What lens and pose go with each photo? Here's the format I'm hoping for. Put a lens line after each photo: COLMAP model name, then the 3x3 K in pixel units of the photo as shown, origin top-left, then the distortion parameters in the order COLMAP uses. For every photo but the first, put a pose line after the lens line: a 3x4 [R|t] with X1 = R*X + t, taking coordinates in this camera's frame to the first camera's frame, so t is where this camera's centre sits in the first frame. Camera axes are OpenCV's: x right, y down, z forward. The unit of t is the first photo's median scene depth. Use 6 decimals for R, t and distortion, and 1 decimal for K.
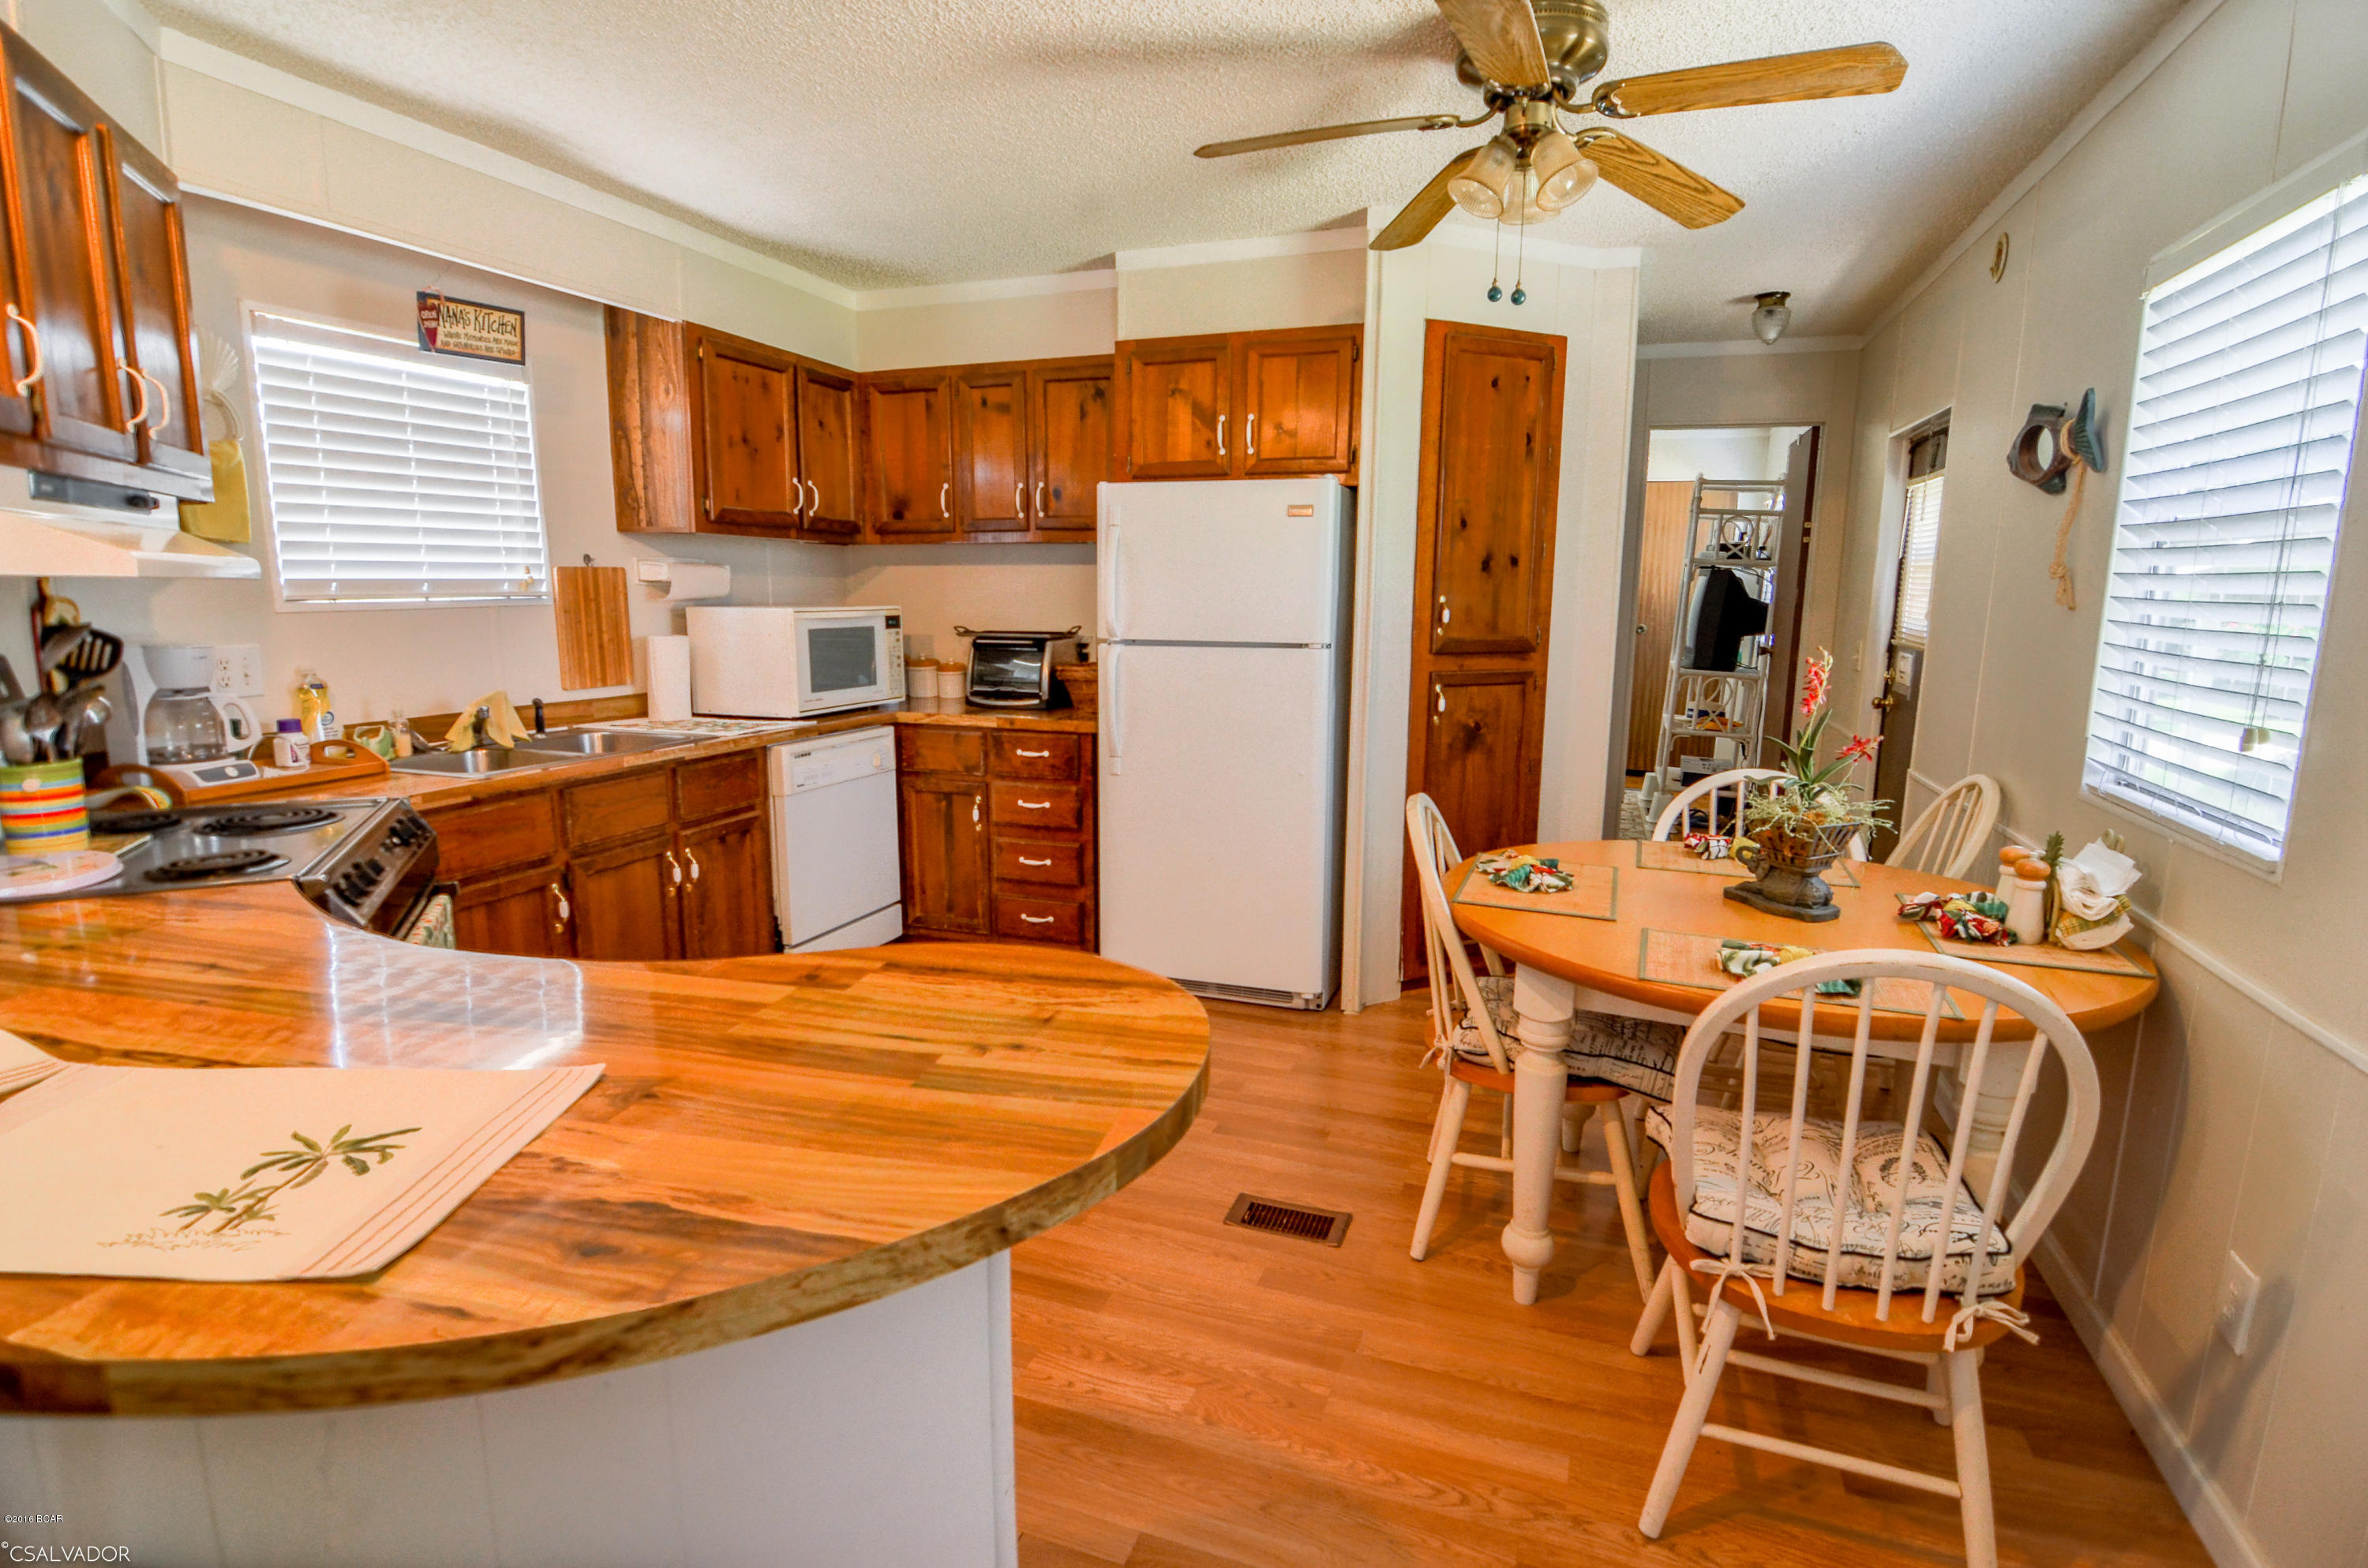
lens RADIAL K [[1126.4, 0, 1184.0], [0, 1126.4, 784.0], [0, 0, 1]] dist [0.001142, -0.009370]
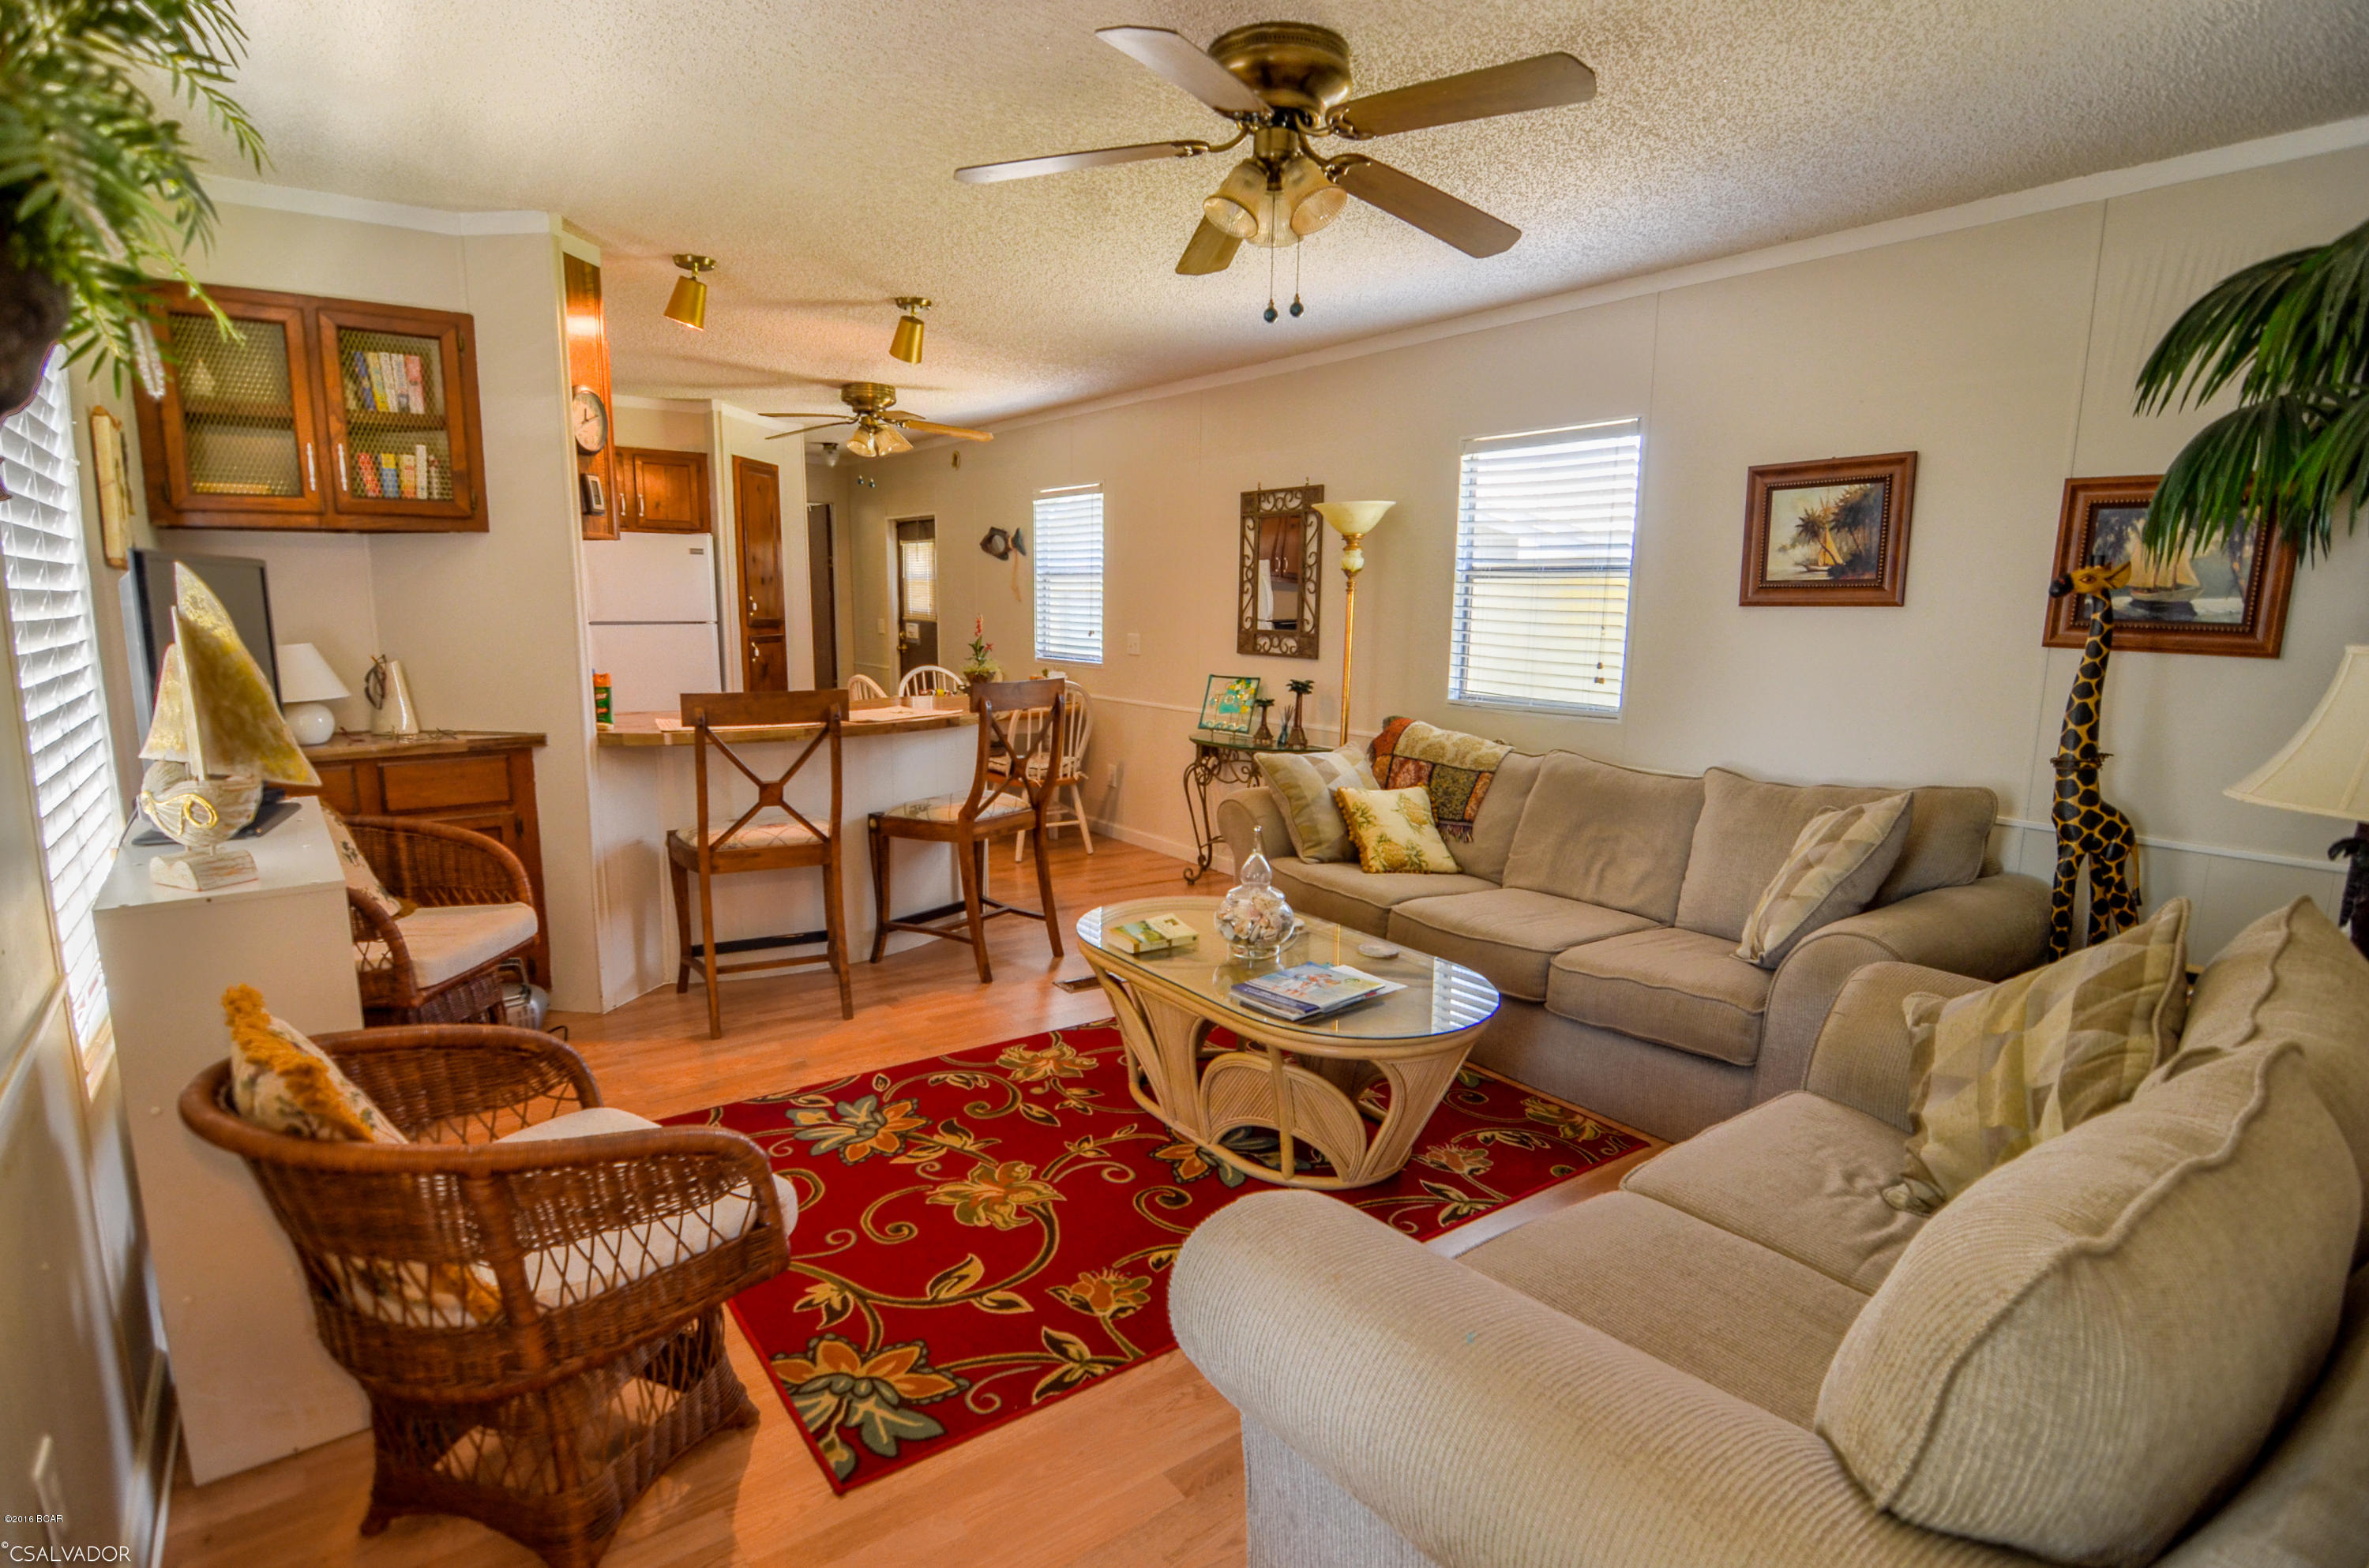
lens RADIAL K [[1126.9, 0, 1184.5], [0, 1126.9, 784.0], [0, 0, 1]] dist [0.001142, -0.009370]
pose [[0.516202, -0.138893, 0.845130, -1.119877], [0.137400, 0.987412, 0.078353, 0.106406], [-0.845374, 0.075675, 0.528788, -0.644737]]
